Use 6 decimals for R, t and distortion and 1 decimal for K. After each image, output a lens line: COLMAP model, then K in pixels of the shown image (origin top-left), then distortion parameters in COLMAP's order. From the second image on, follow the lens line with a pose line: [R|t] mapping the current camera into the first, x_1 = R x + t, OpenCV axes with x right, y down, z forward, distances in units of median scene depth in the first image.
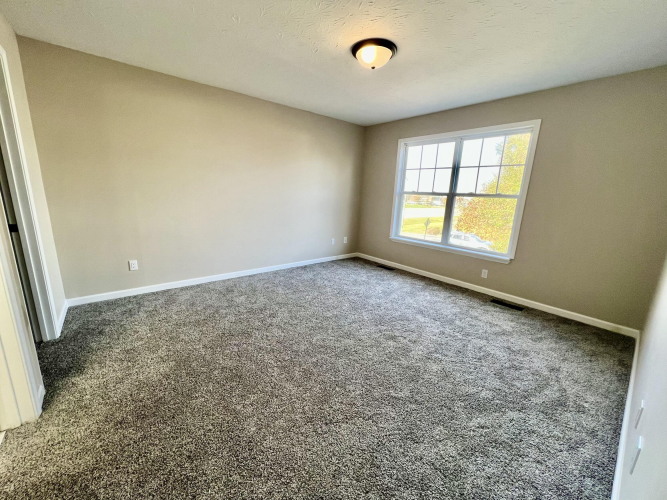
lens RADIAL K [[266.5, 0, 332.5], [0, 266.5, 250.7], [0, 0, 1]] dist [0.000449, -0.000567]
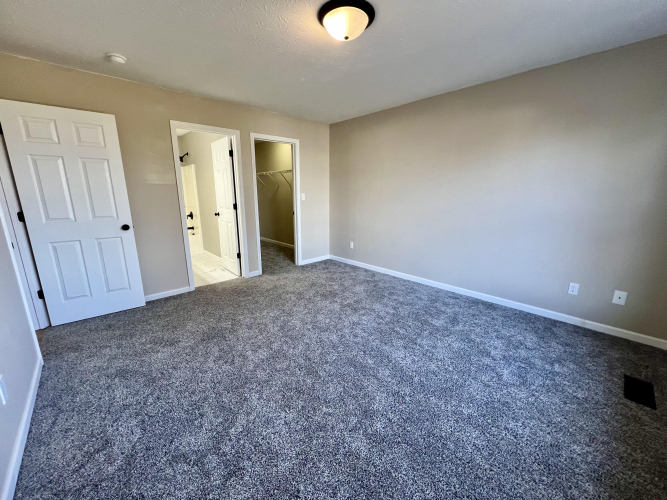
lens RADIAL K [[267.3, 0, 333.5], [0, 267.3, 250.0], [0, 0, 1]] dist [0.002021, 0.000285]
pose [[0.050707, 0.181541, -0.982075, 0.602963], [-0.212866, 0.962709, 0.166970, -0.119770], [0.975765, 0.200584, 0.087460, 0.578211]]
